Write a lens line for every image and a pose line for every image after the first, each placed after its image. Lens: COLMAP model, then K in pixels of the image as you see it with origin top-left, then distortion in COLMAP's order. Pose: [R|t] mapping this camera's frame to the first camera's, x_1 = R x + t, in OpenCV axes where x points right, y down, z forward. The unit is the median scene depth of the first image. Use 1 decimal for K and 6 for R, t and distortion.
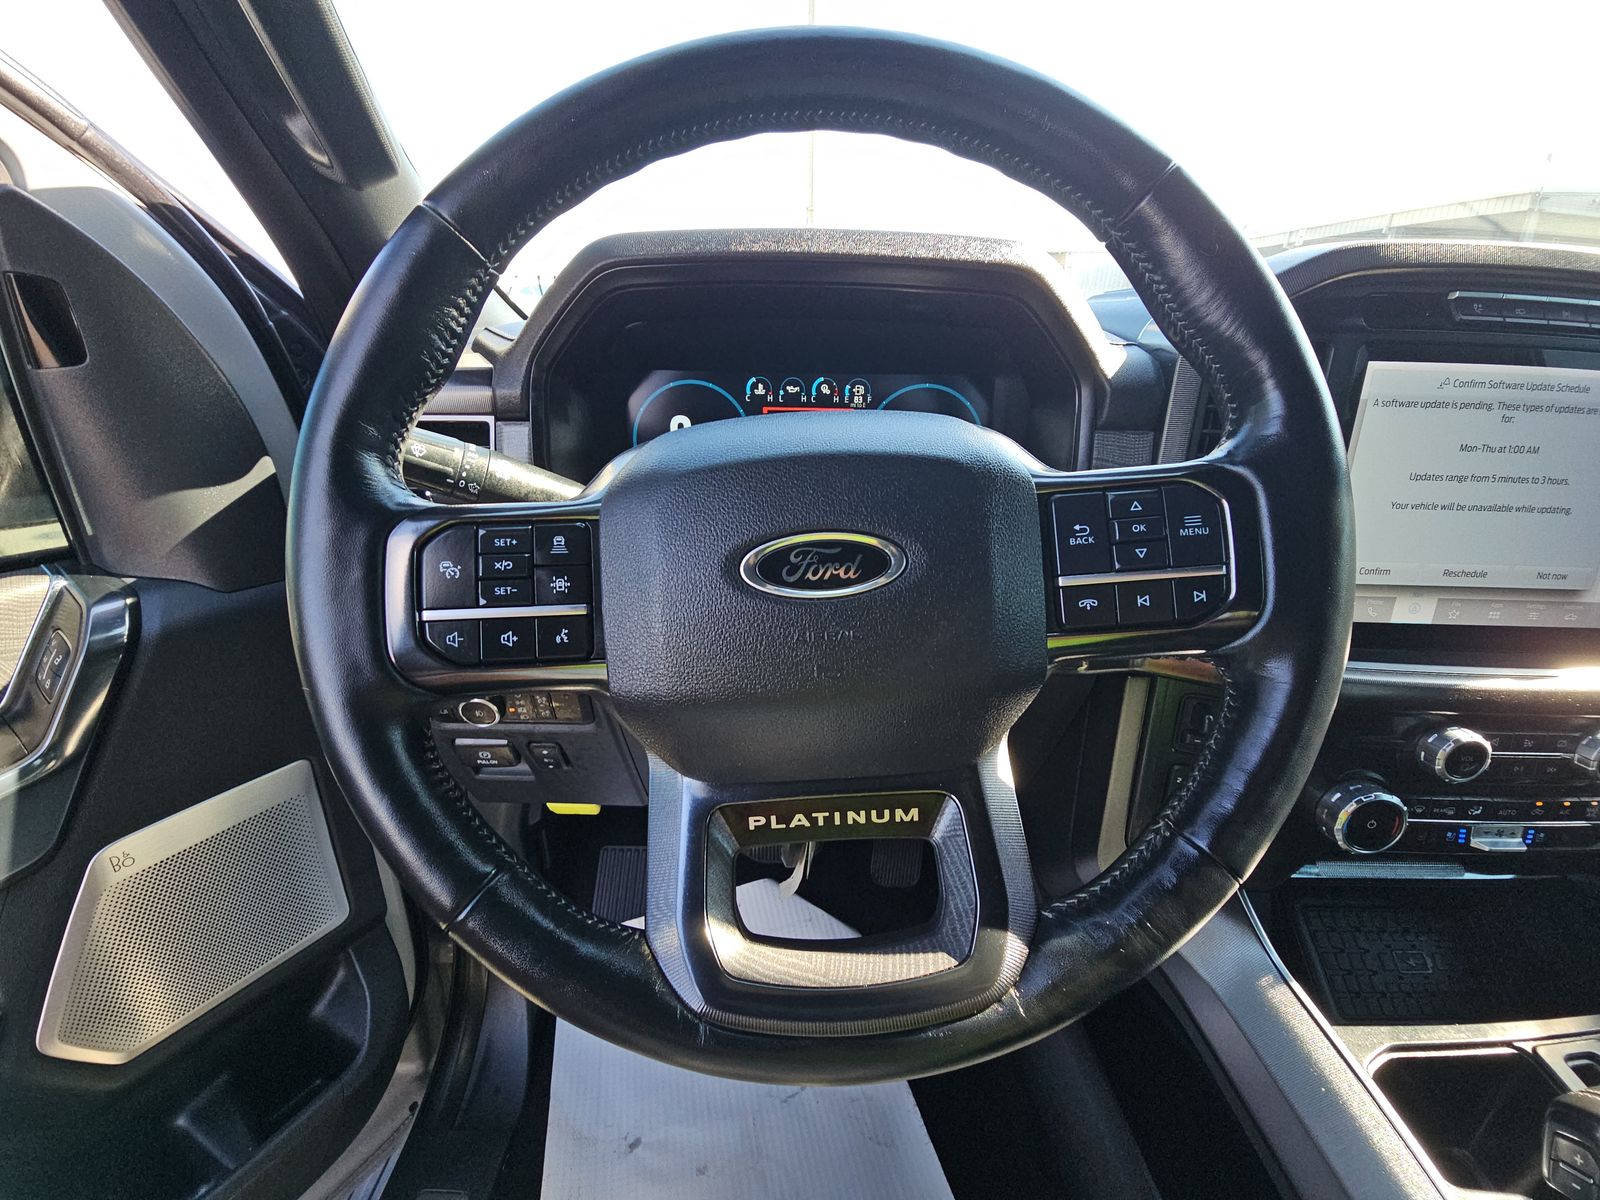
lens RADIAL K [[645.9, 0, 800.0], [0, 645.9, 602.6], [0, 0, 1]] dist [-0.001006, -0.004770]
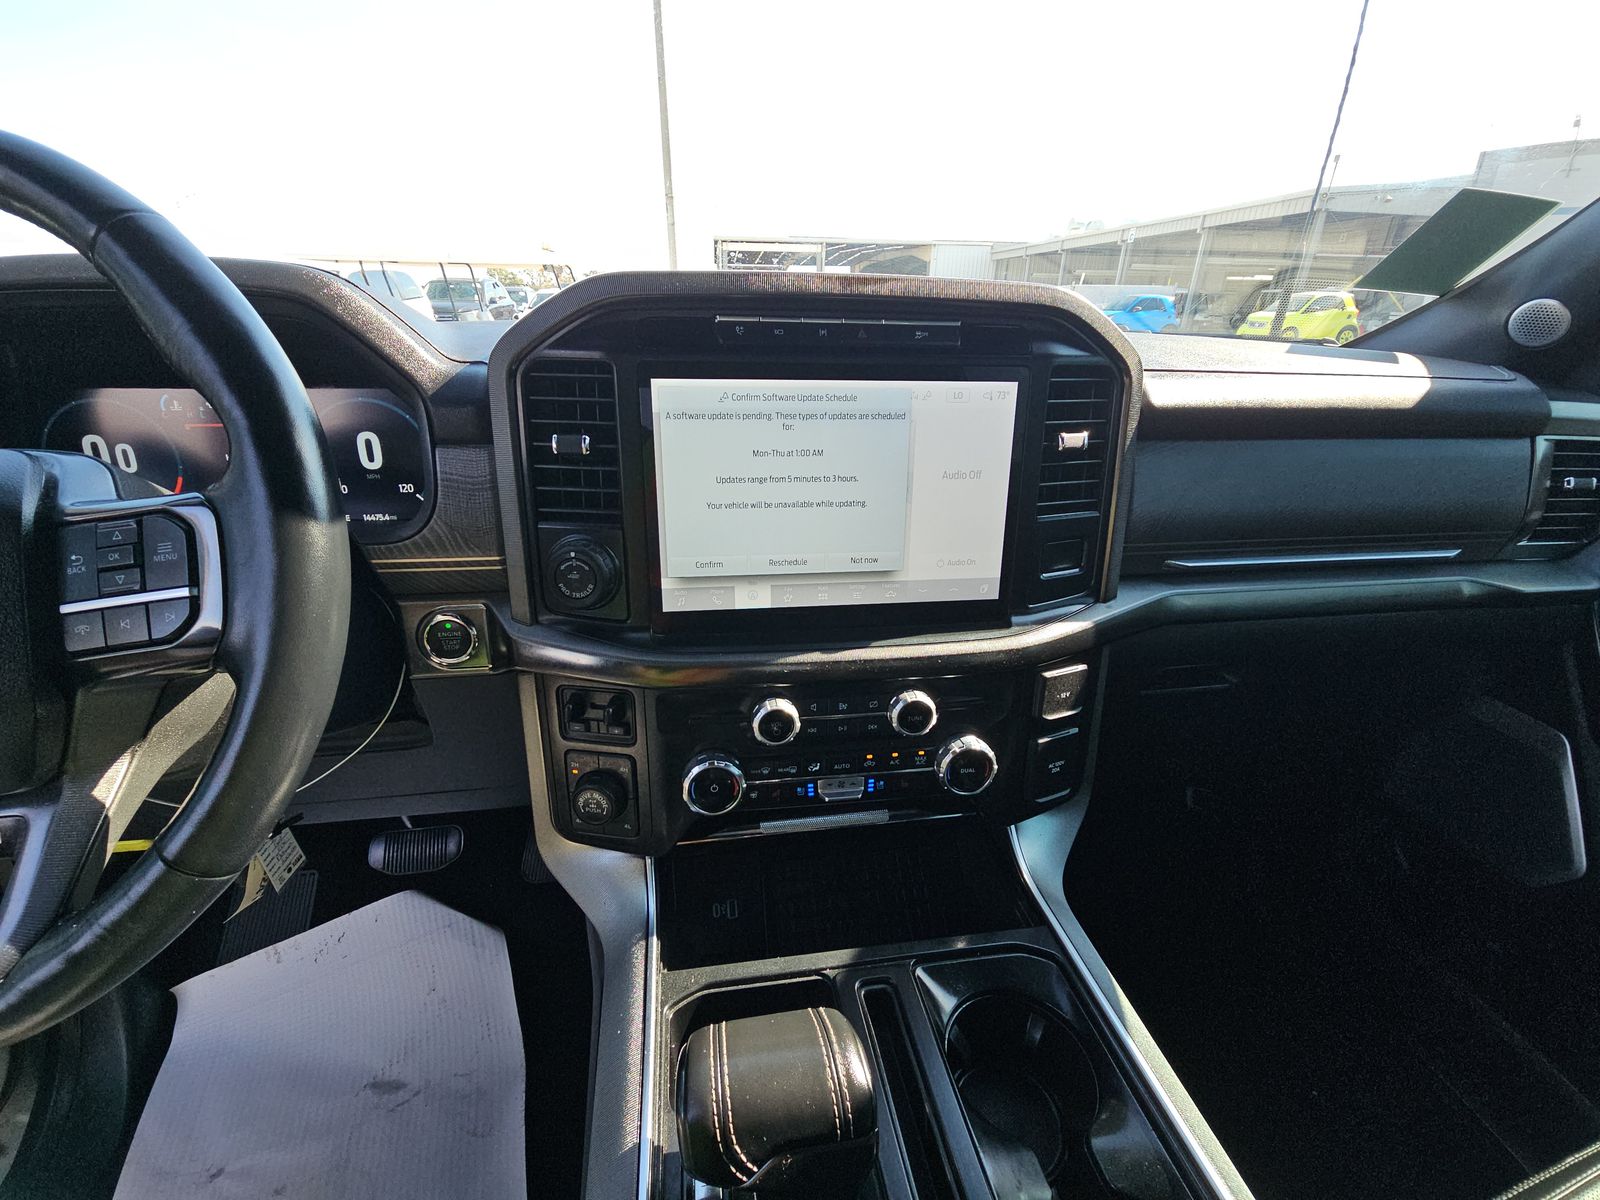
lens RADIAL K [[645.9, 0, 806.2], [0, 645.9, 595.3], [0, 0, 1]] dist [-0.001006, -0.004770]
pose [[0.989340, -0.060308, 0.132547, 0.946371], [0.060130, 0.998176, 0.005351, 0.009895], [-0.132628, 0.002676, 0.991162, -0.145920]]
